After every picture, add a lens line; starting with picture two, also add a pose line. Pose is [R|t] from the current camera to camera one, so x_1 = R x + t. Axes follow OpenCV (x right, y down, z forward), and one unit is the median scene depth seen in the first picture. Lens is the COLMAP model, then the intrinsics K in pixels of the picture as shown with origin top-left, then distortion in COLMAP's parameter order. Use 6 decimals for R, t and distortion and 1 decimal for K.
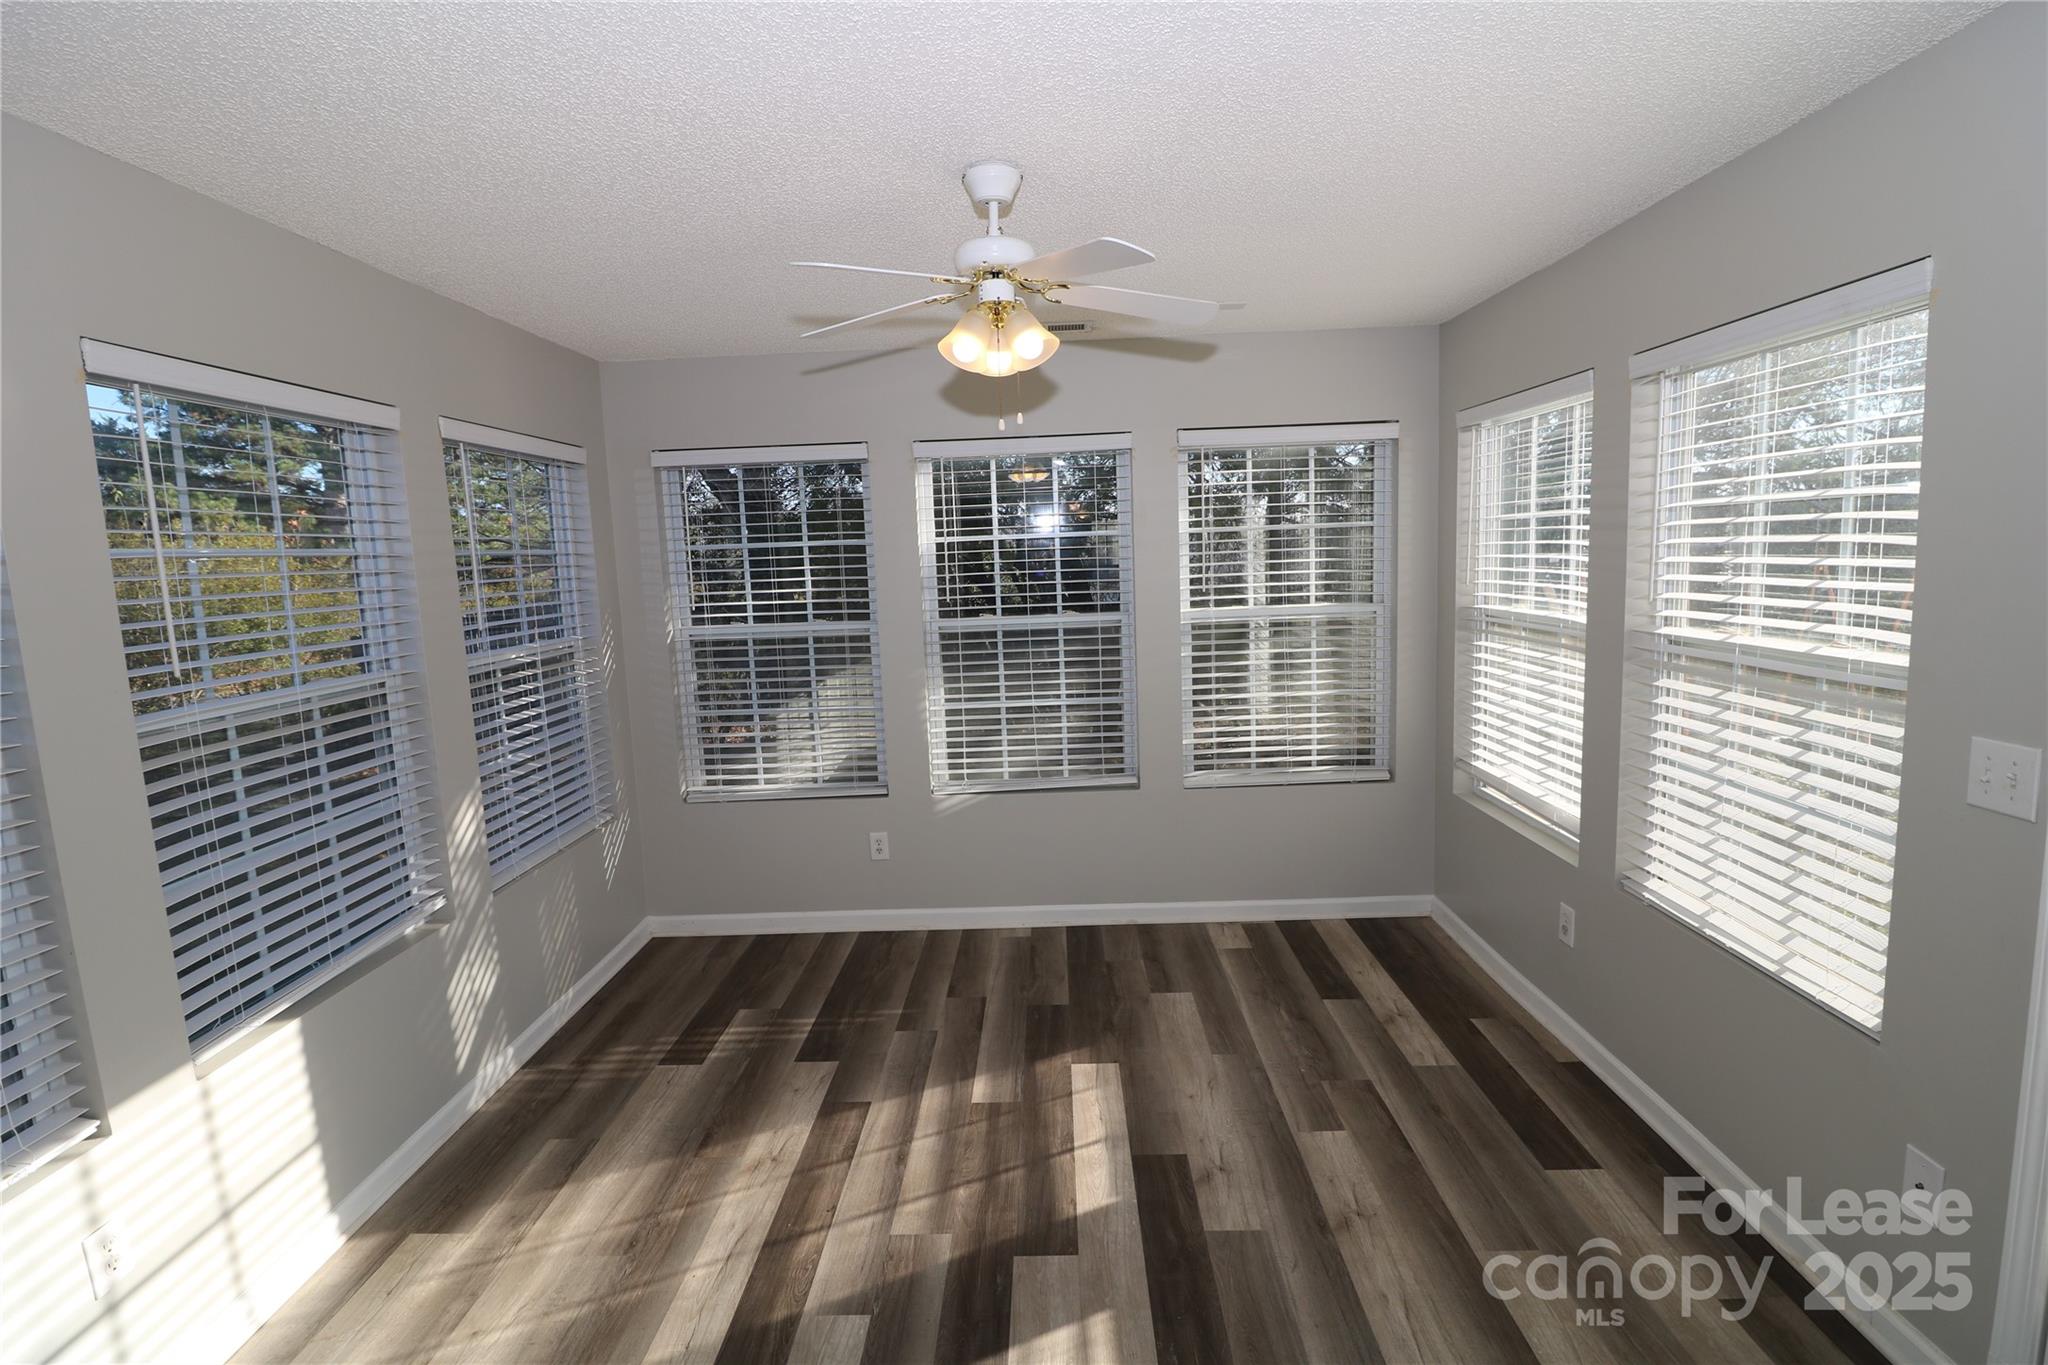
lens RADIAL K [[939.9, 0, 1027.2], [0, 939.9, 663.5], [0, 0, 1]] dist [-0.007097, -0.009485]
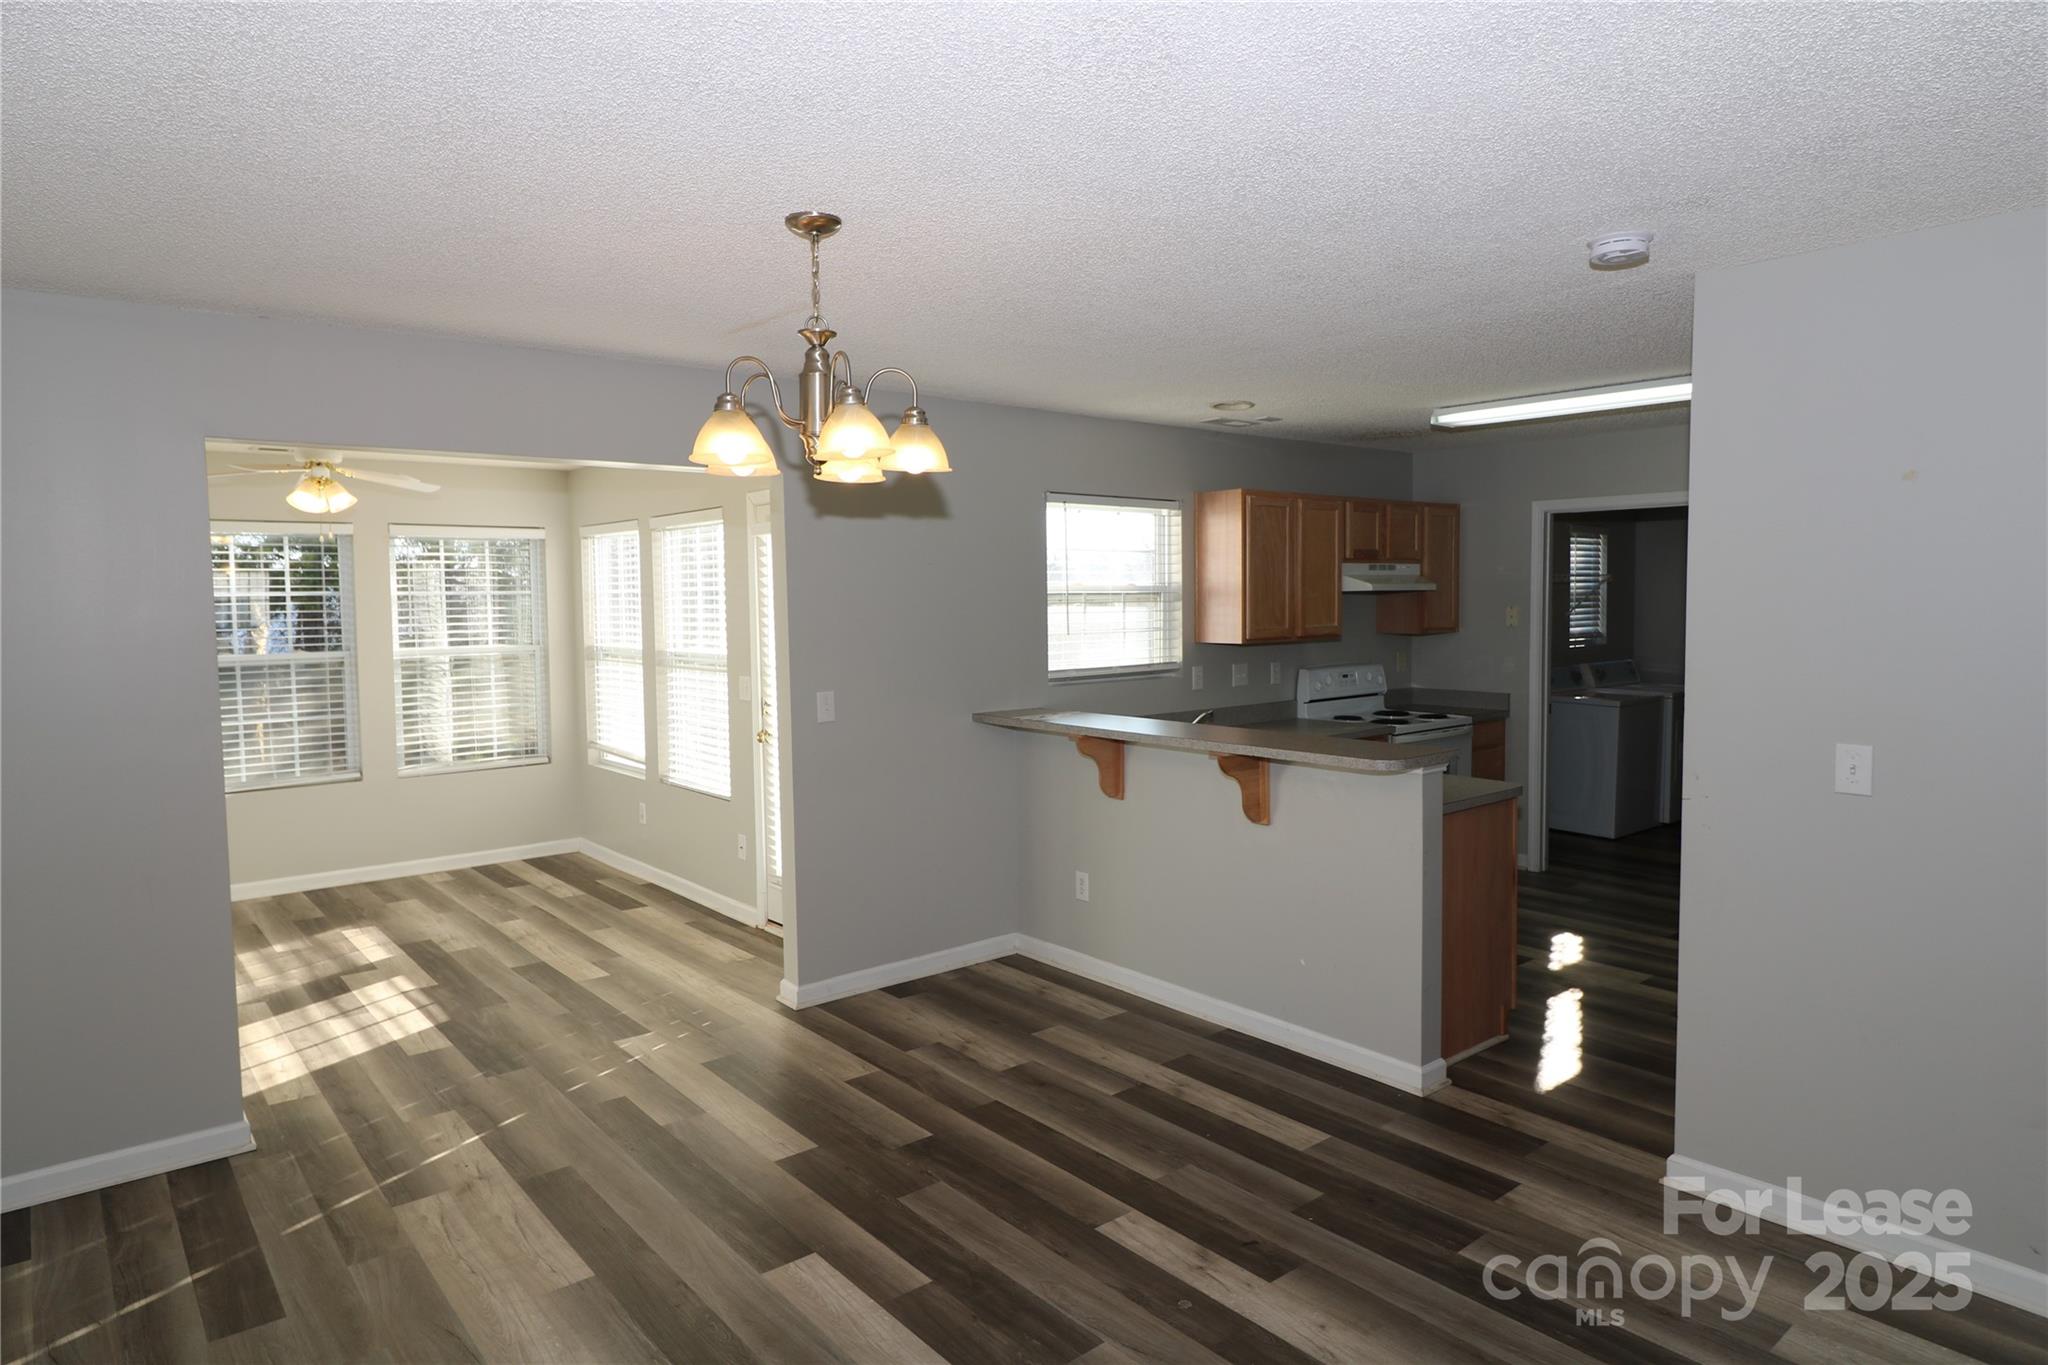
lens RADIAL K [[1207.2, 0, 1015.2], [0, 1207.2, 653.5], [0, 0, 1]] dist [0.021411, 0.001013]
pose [[0.757828, -0.004042, 0.652442, -0.378100], [0.061625, 0.995954, -0.065408, 0.149999], [-0.649538, 0.089775, 0.755010, -1.168847]]
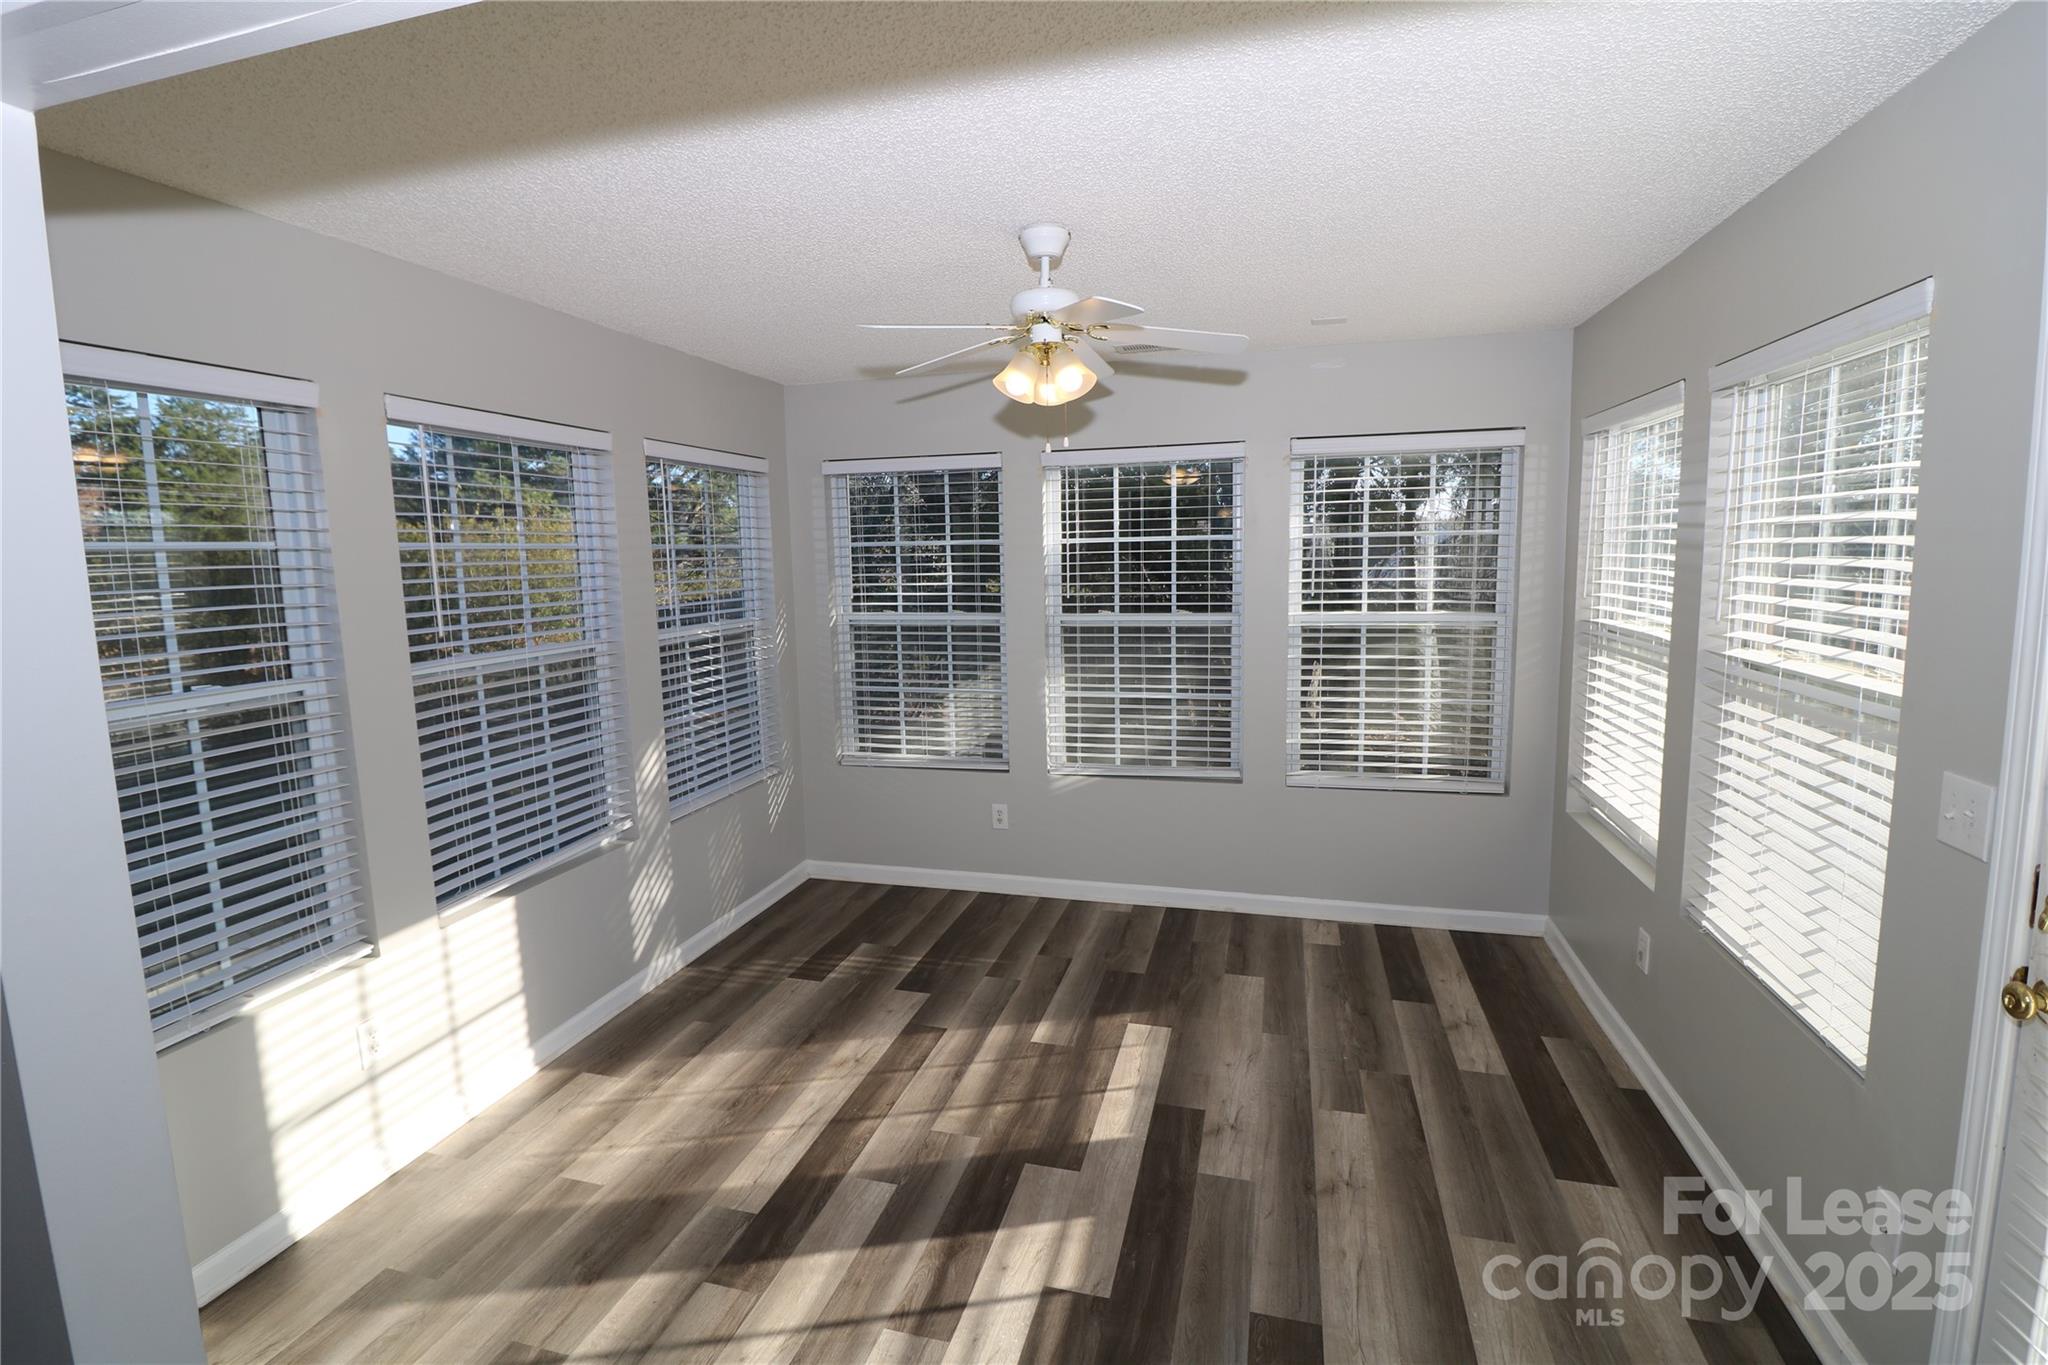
lens RADIAL K [[939.9, 0, 1023.3], [0, 939.9, 664.3], [0, 0, 1]] dist [-0.007097, -0.009485]
pose [[0.970603, 0.047961, -0.235860, 0.148616], [-0.046084, 0.998847, 0.013467, -0.001440], [0.236234, -0.002201, 0.971694, -0.086353]]
